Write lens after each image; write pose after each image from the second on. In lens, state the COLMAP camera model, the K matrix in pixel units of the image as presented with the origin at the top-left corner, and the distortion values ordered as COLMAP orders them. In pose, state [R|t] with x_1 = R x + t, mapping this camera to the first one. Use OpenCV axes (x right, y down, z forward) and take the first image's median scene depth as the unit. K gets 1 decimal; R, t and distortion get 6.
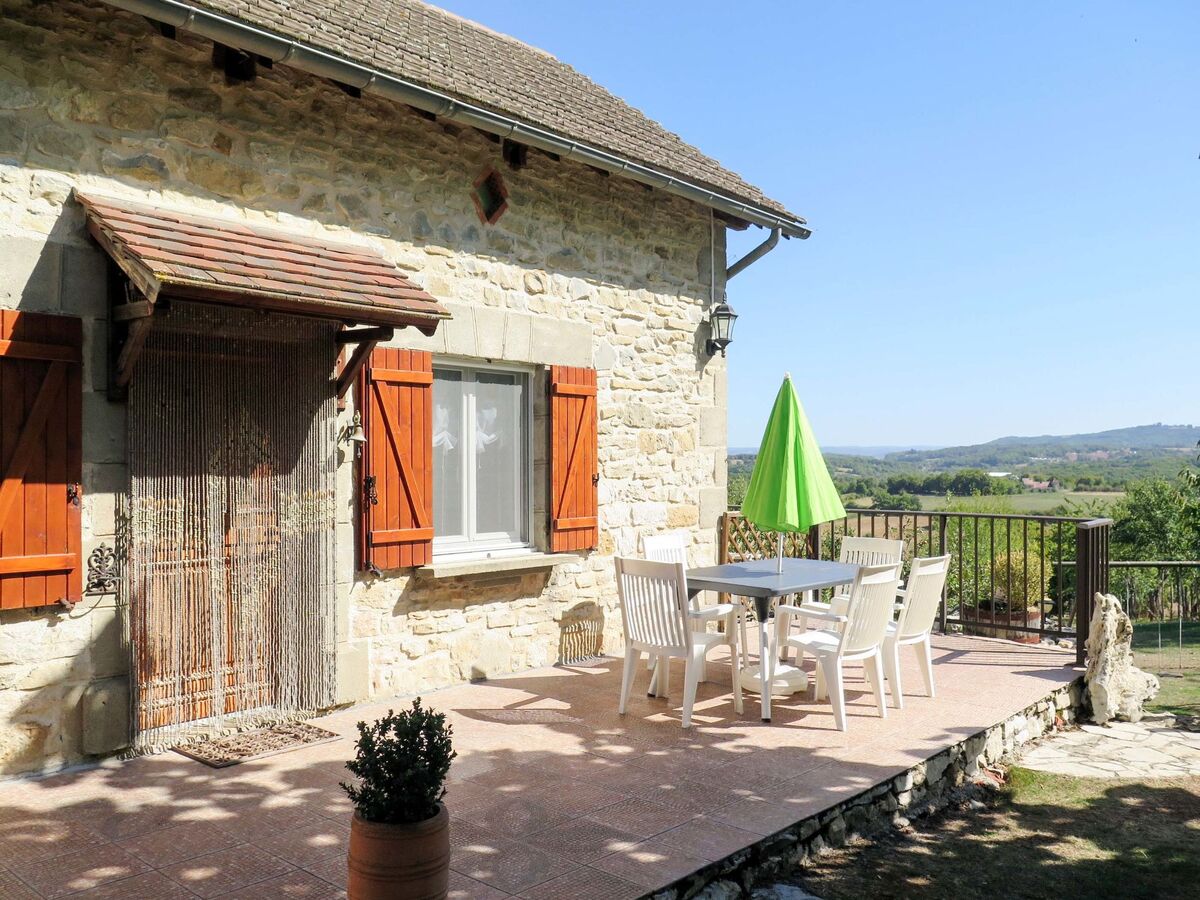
lens RADIAL K [[1019.6, 0, 602.9], [0, 1019.6, 454.4], [0, 0, 1]] dist [-0.015444, -0.000359]
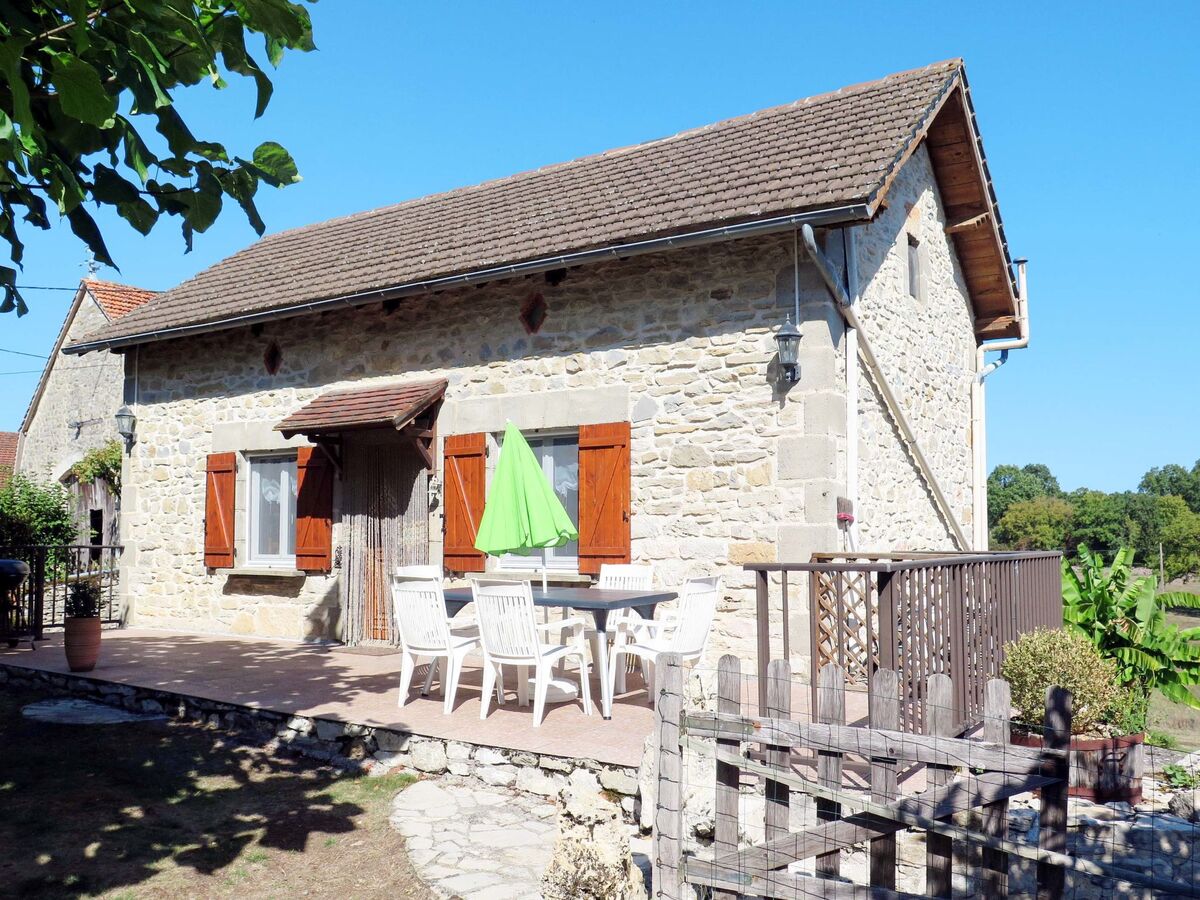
lens RADIAL K [[1001.7, 0, 612.7], [0, 1001.7, 499.7], [0, 0, 1]] dist [-0.013949, 0.001859]
pose [[0.141910, -0.043500, -0.988923, 1.152855], [0.007424, 0.999053, -0.042880, 0.056671], [0.989852, -0.001257, 0.142099, 0.838941]]
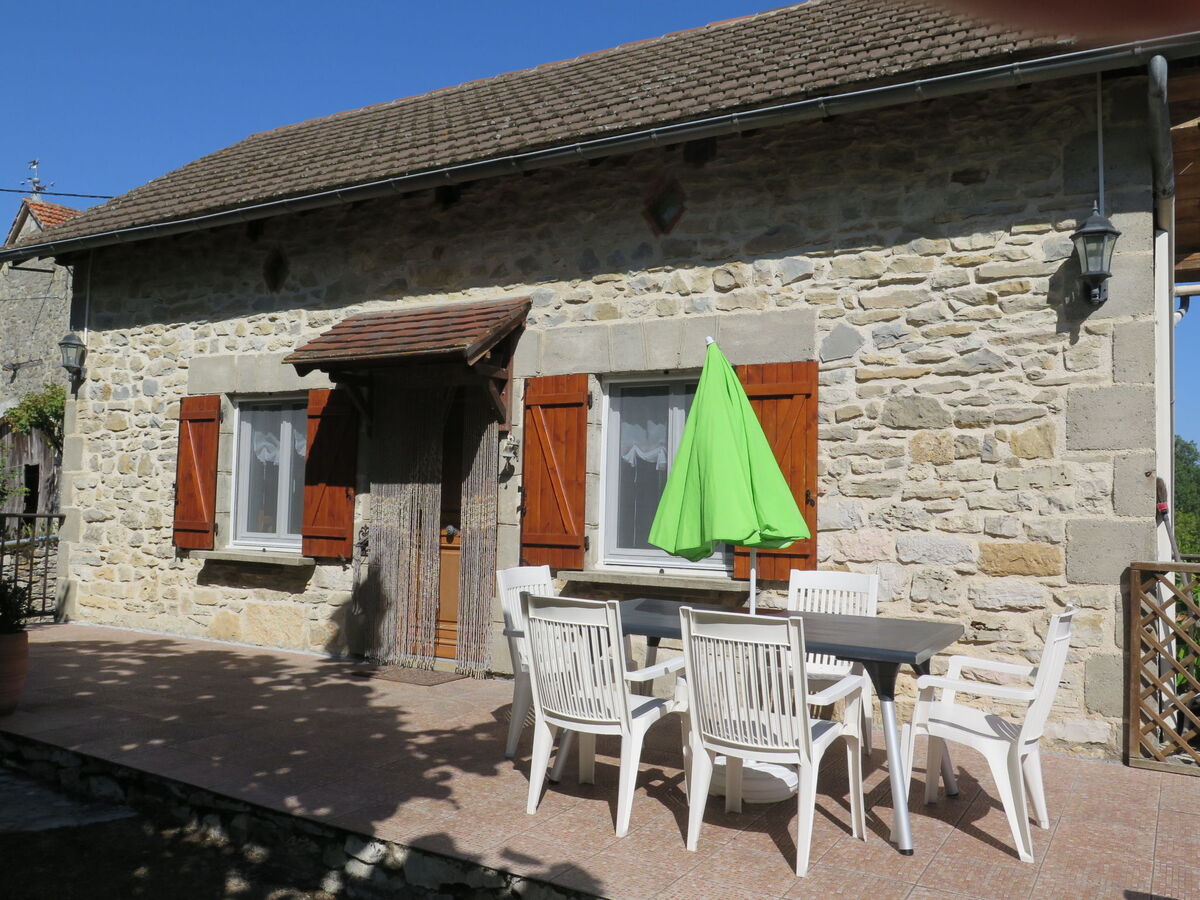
lens RADIAL K [[1019.6, 0, 602.9], [0, 1019.6, 454.4], [0, 0, 1]] dist [-0.015444, -0.000359]
pose [[0.176058, -0.051439, -0.983035, 0.772673], [-0.015843, 0.998356, -0.055078, 0.038899], [0.984252, 0.025271, 0.174954, 0.711759]]
